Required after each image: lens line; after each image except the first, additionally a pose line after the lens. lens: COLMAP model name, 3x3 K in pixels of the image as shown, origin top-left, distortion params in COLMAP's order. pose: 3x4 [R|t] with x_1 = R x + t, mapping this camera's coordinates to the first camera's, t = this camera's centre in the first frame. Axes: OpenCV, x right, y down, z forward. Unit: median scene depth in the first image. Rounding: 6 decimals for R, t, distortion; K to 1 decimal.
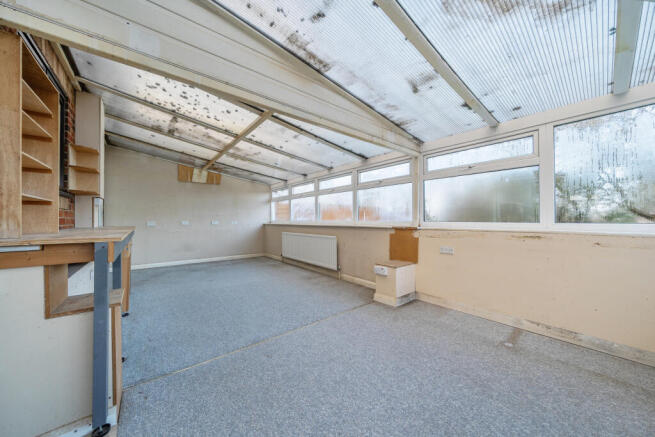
lens RADIAL K [[229.1, 0, 326.1], [0, 229.1, 219.0], [0, 0, 1]] dist [-0.010131, 0.000166]
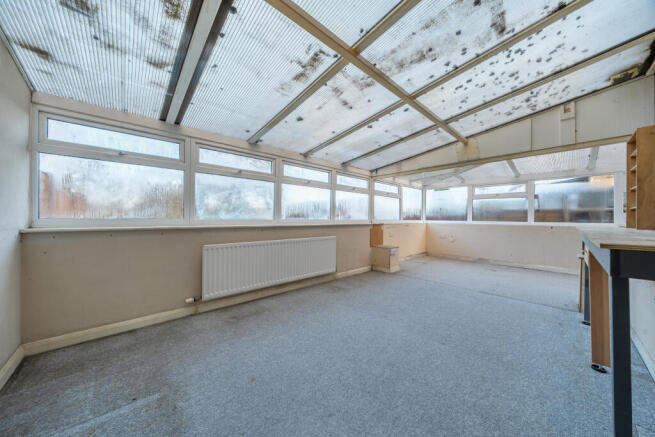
lens RADIAL K [[229.1, 0, 325.1], [0, 229.1, 218.6], [0, 0, 1]] dist [-0.010131, 0.000166]
pose [[-0.073853, -0.001281, 0.997268, -0.897564], [-0.010862, 0.999941, 0.000480, 0.004197], [-0.997210, -0.010797, -0.073863, 1.115338]]
